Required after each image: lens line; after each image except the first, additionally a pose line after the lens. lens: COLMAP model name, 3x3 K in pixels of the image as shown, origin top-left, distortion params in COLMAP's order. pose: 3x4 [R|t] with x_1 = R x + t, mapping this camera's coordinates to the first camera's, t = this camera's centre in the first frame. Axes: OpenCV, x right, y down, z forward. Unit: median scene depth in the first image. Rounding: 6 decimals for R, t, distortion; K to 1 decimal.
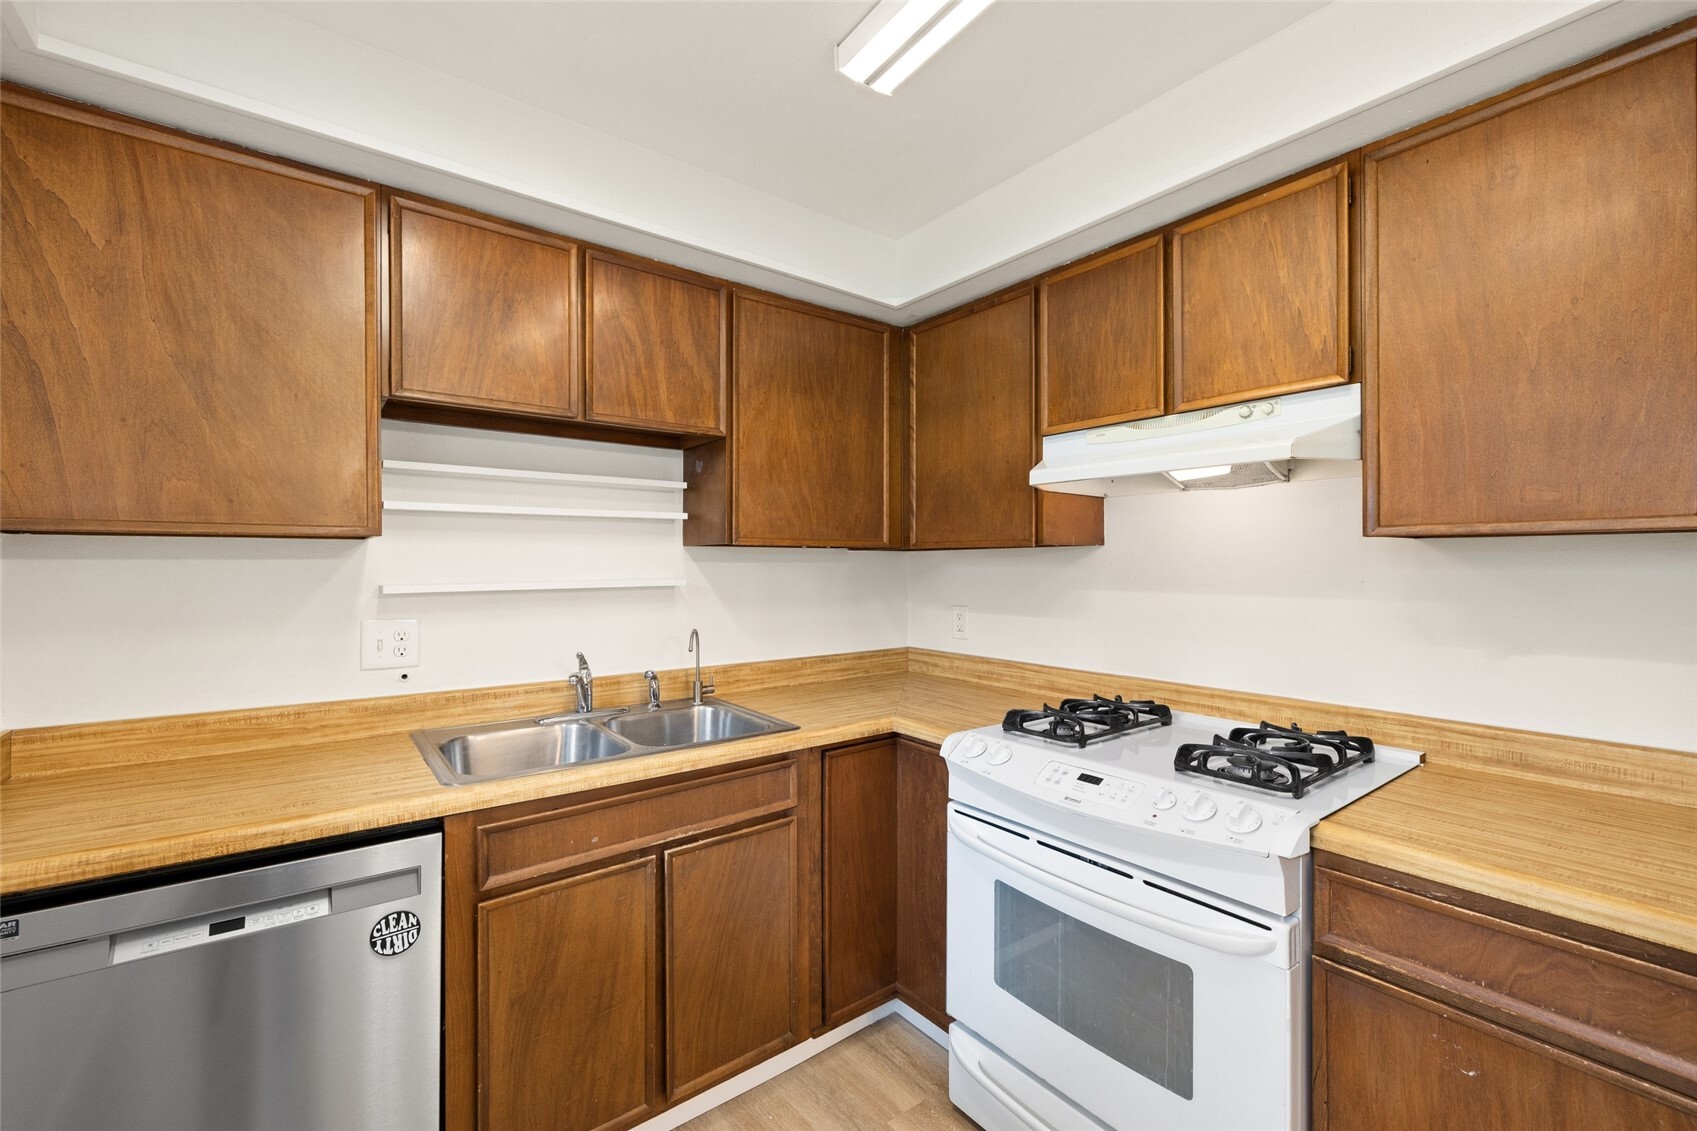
lens RADIAL K [[712.7, 0, 846.5], [0, 712.7, 571.6], [0, 0, 1]] dist [0.000041, 0.000328]
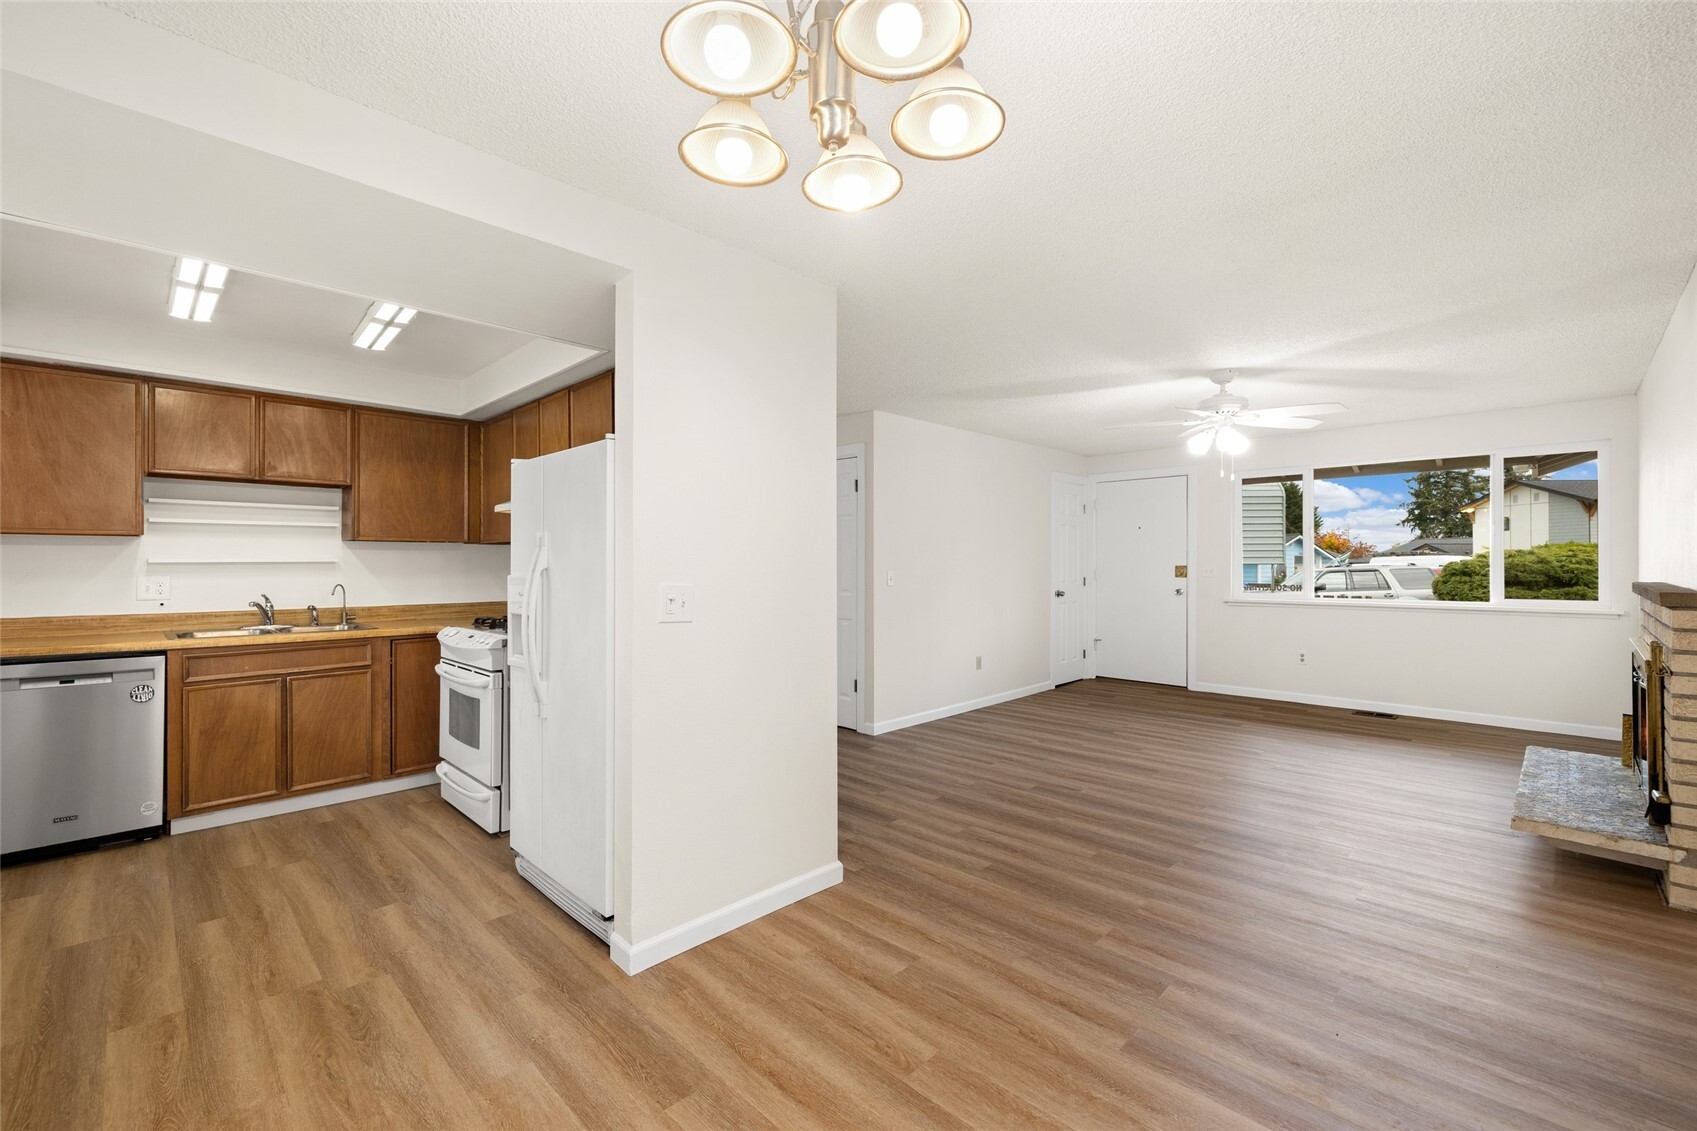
lens RADIAL K [[714.8, 0, 848.5], [0, 714.8, 565.5], [0, 0, 1]] dist [0.000453, -0.000226]
pose [[0.990899, -0.001347, 0.134604, 1.159013], [0.002658, 0.999951, -0.009557, 0.068831], [-0.134584, 0.009828, 0.990853, -1.421920]]
